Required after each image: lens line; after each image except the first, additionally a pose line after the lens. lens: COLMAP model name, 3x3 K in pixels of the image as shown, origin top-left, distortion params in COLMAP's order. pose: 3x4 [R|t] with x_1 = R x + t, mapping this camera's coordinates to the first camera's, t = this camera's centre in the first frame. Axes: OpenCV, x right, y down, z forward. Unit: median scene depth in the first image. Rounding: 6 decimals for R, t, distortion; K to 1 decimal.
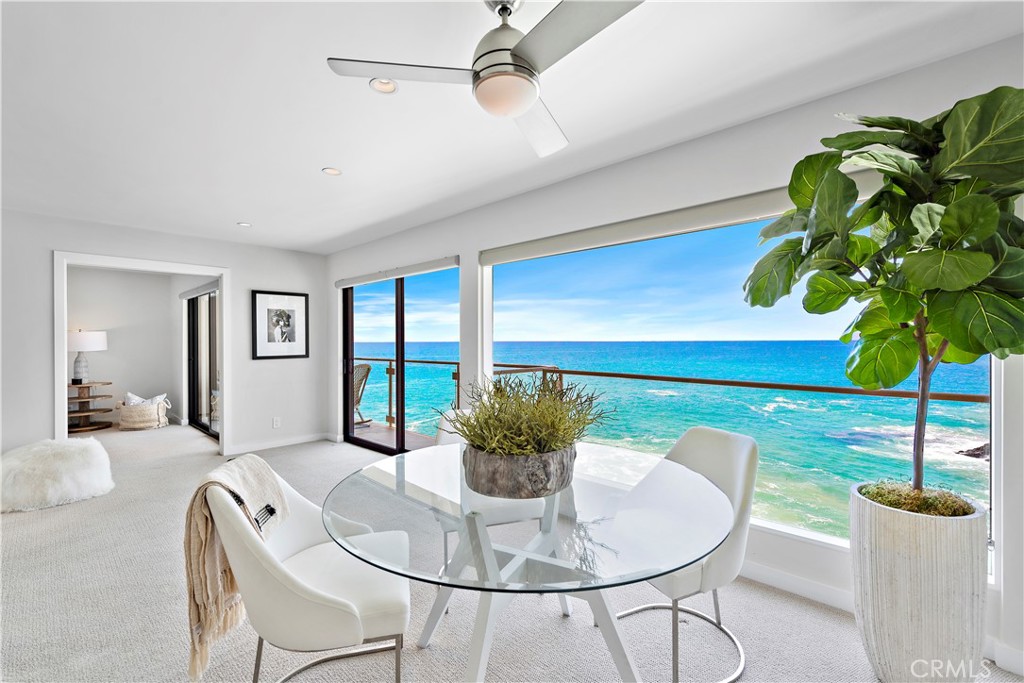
lens RADIAL K [[441.9, 0, 512.0], [0, 441.9, 341.5], [0, 0, 1]] dist [0.000103, 0.000036]
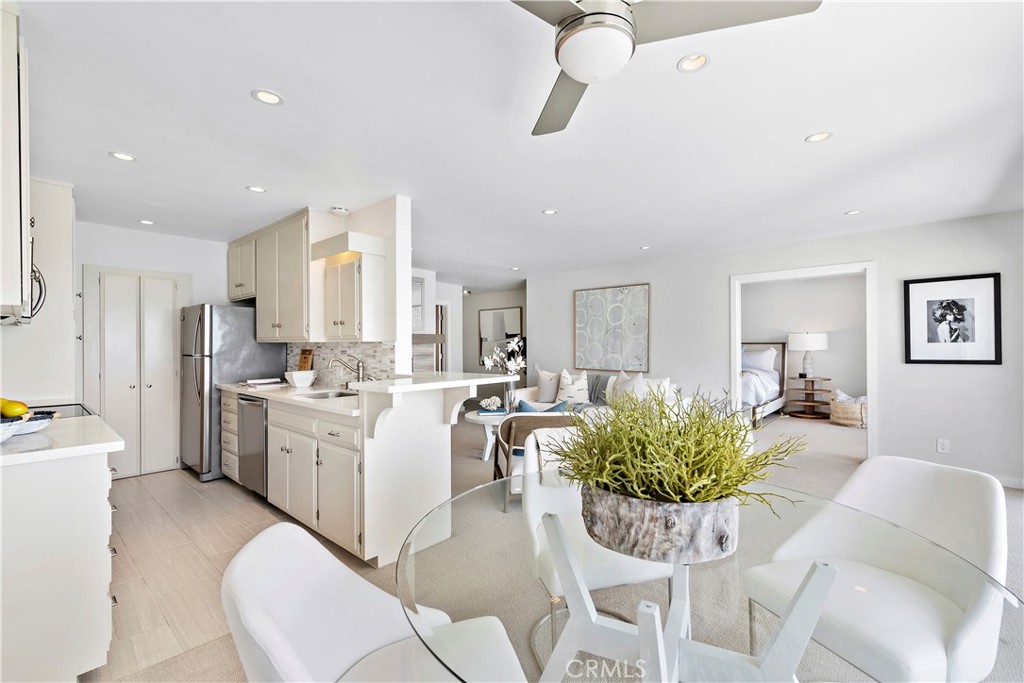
lens RADIAL K [[459.7, 0, 534.1], [0, 459.7, 345.6], [0, 0, 1]] dist [-0.000722, -0.000017]
pose [[0.002955, 0.004508, -0.999985, 0.269217], [0.004209, 0.999981, 0.004520, 0.000407], [0.999987, -0.004222, 0.002936, 0.275673]]
